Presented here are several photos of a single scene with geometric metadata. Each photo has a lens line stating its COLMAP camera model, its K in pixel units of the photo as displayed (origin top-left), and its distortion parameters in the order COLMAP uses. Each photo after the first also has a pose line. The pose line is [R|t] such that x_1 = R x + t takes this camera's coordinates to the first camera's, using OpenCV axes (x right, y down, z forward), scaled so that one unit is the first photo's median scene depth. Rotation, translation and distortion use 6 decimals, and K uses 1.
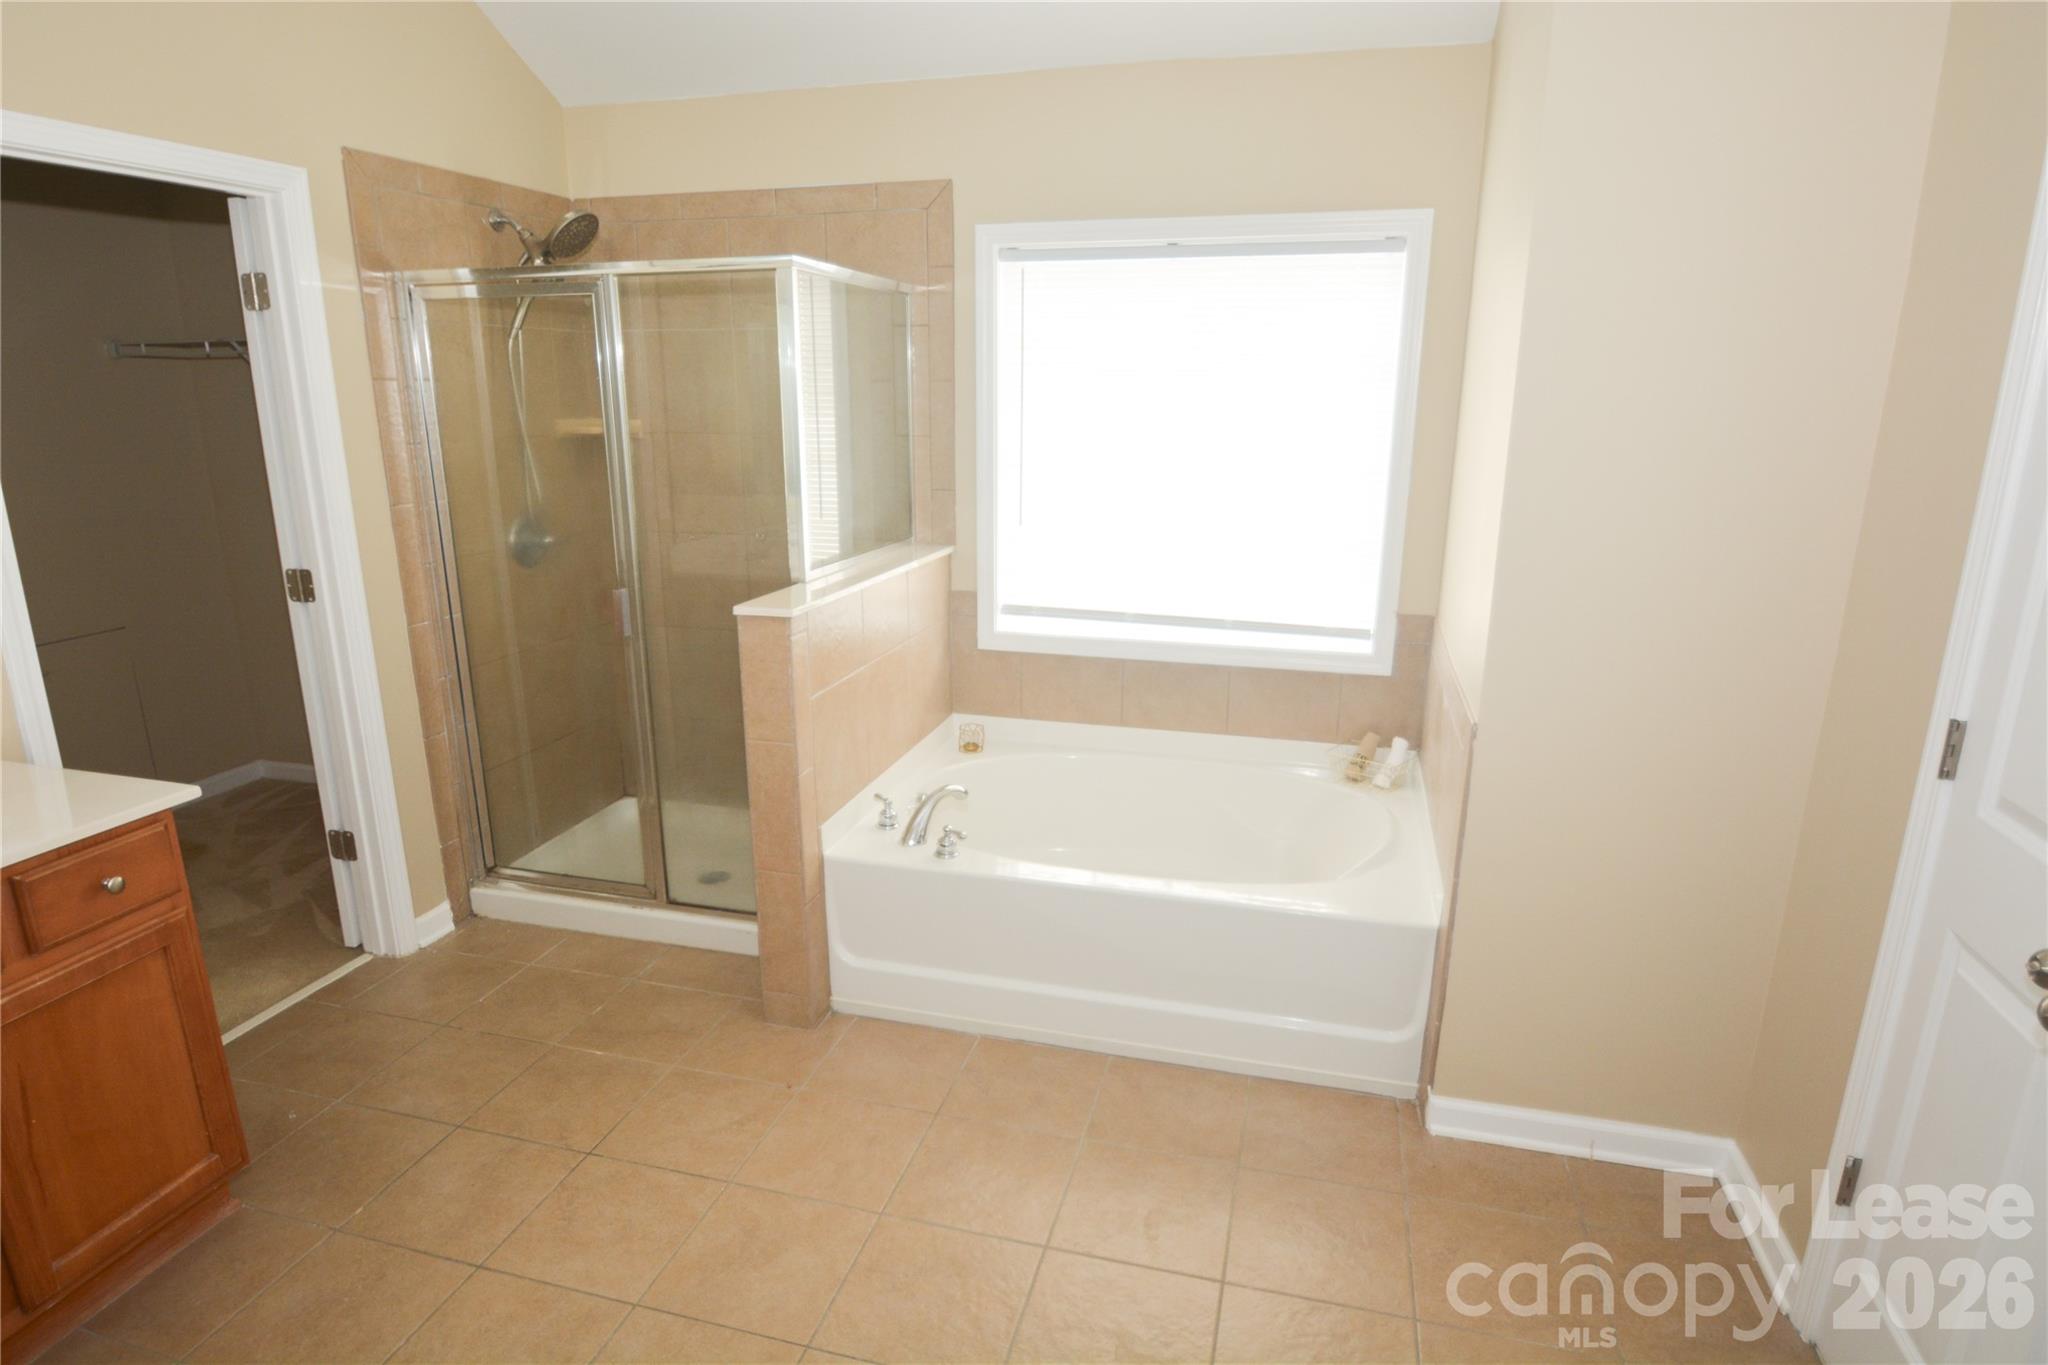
lens RADIAL K [[1139.2, 0, 1031.2], [0, 1139.2, 694.9], [0, 0, 1]] dist [-0.019209, -0.005115]
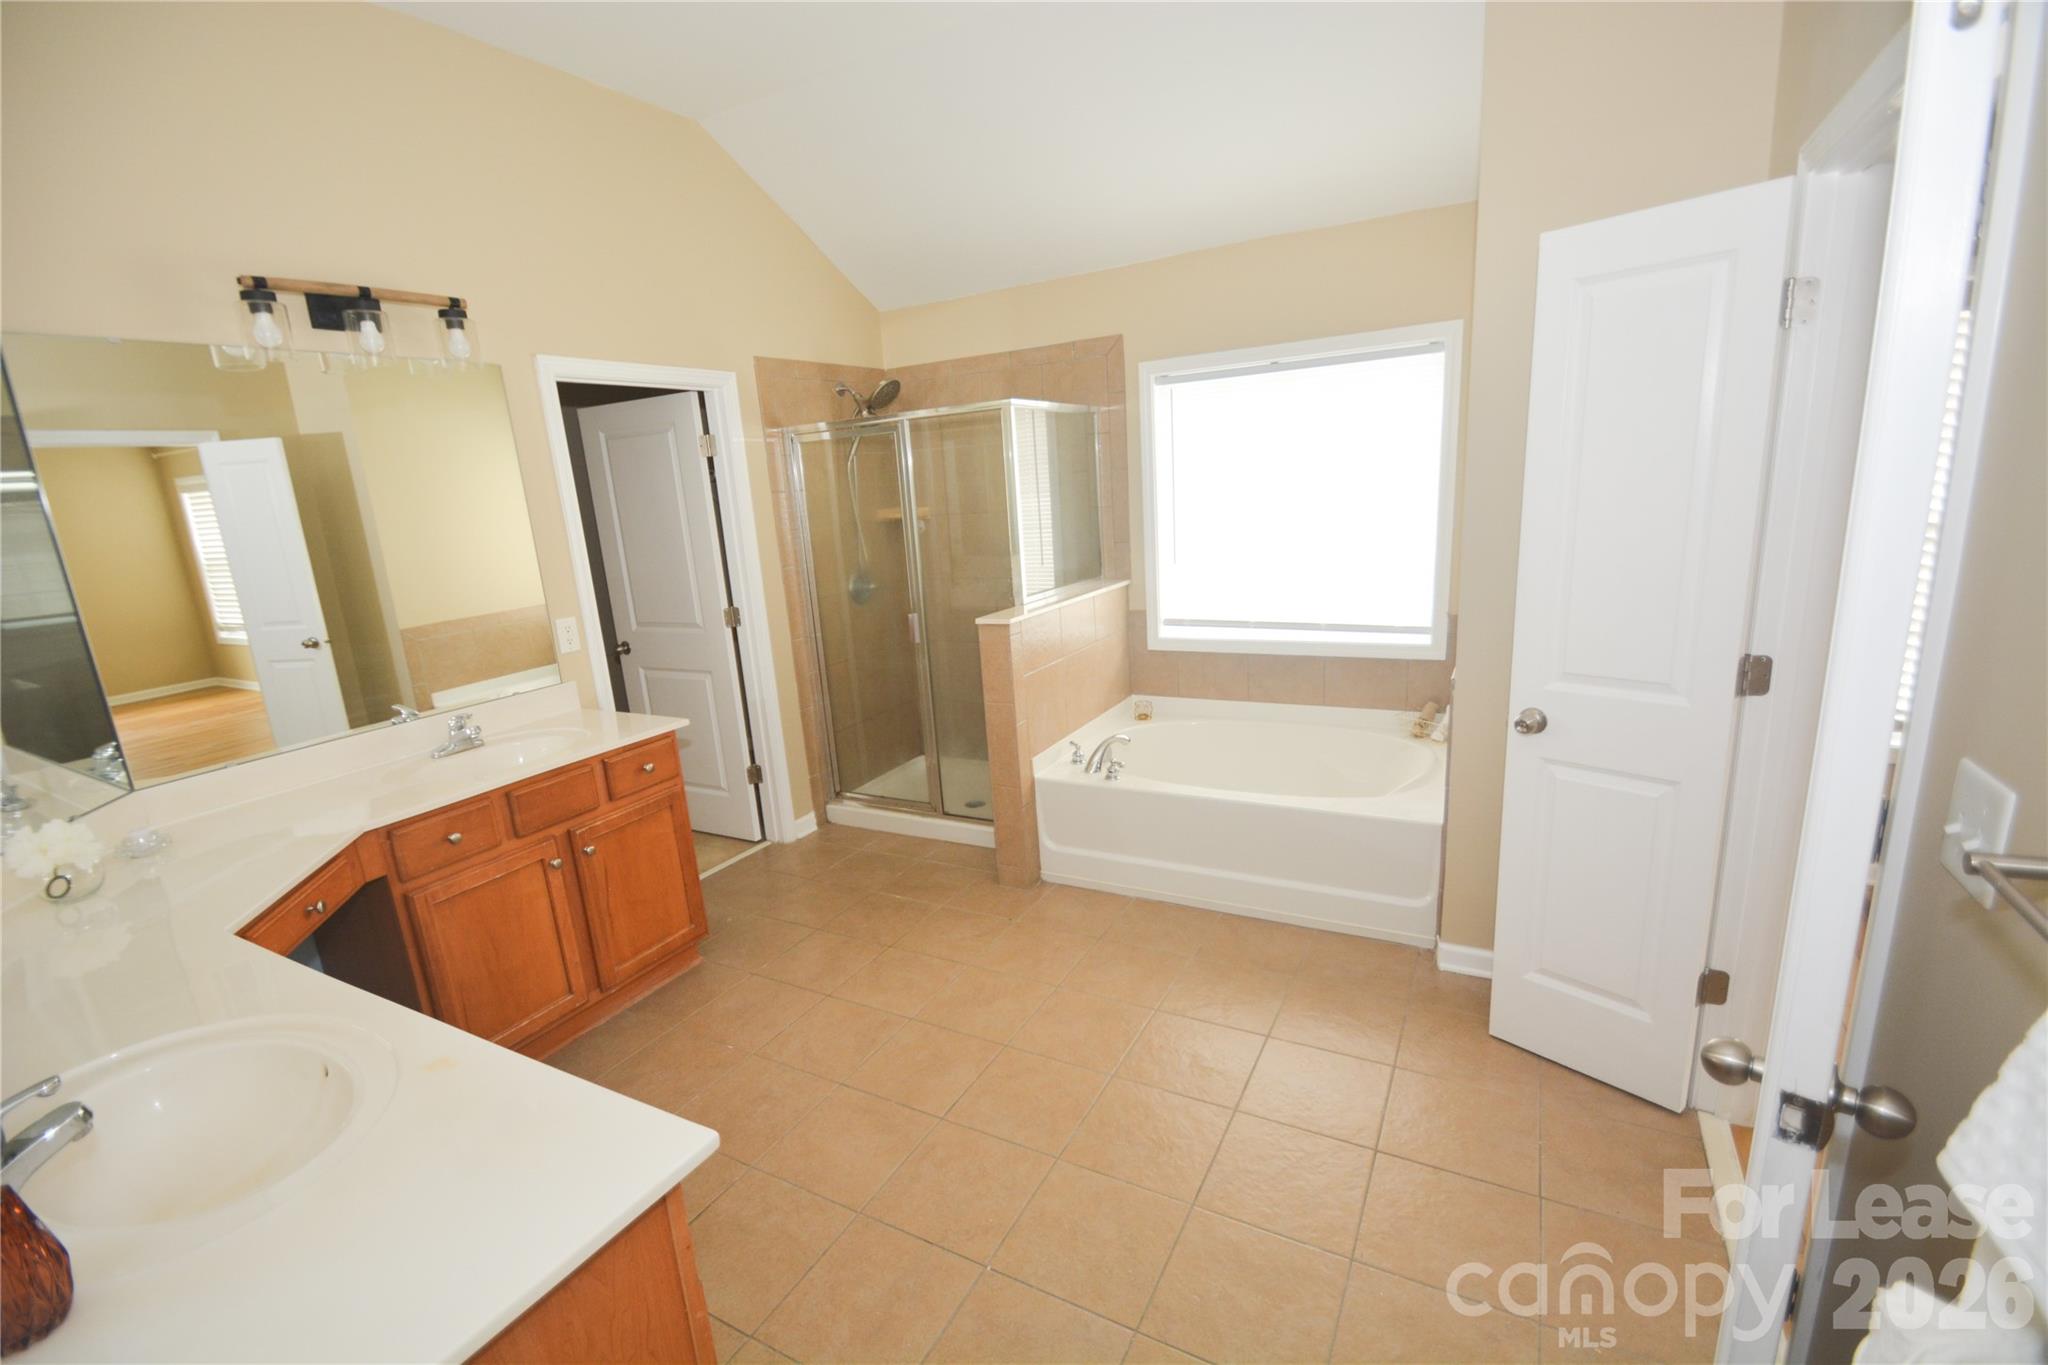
lens RADIAL K [[907.5, 0, 1021.5], [0, 907.5, 689.4], [0, 0, 1]] dist [0.002582, -0.006607]
pose [[0.968288, -0.012522, -0.249521, 0.103897], [0.005604, 0.999580, -0.028416, 0.050654], [0.249773, 0.026117, 0.967952, -0.196625]]
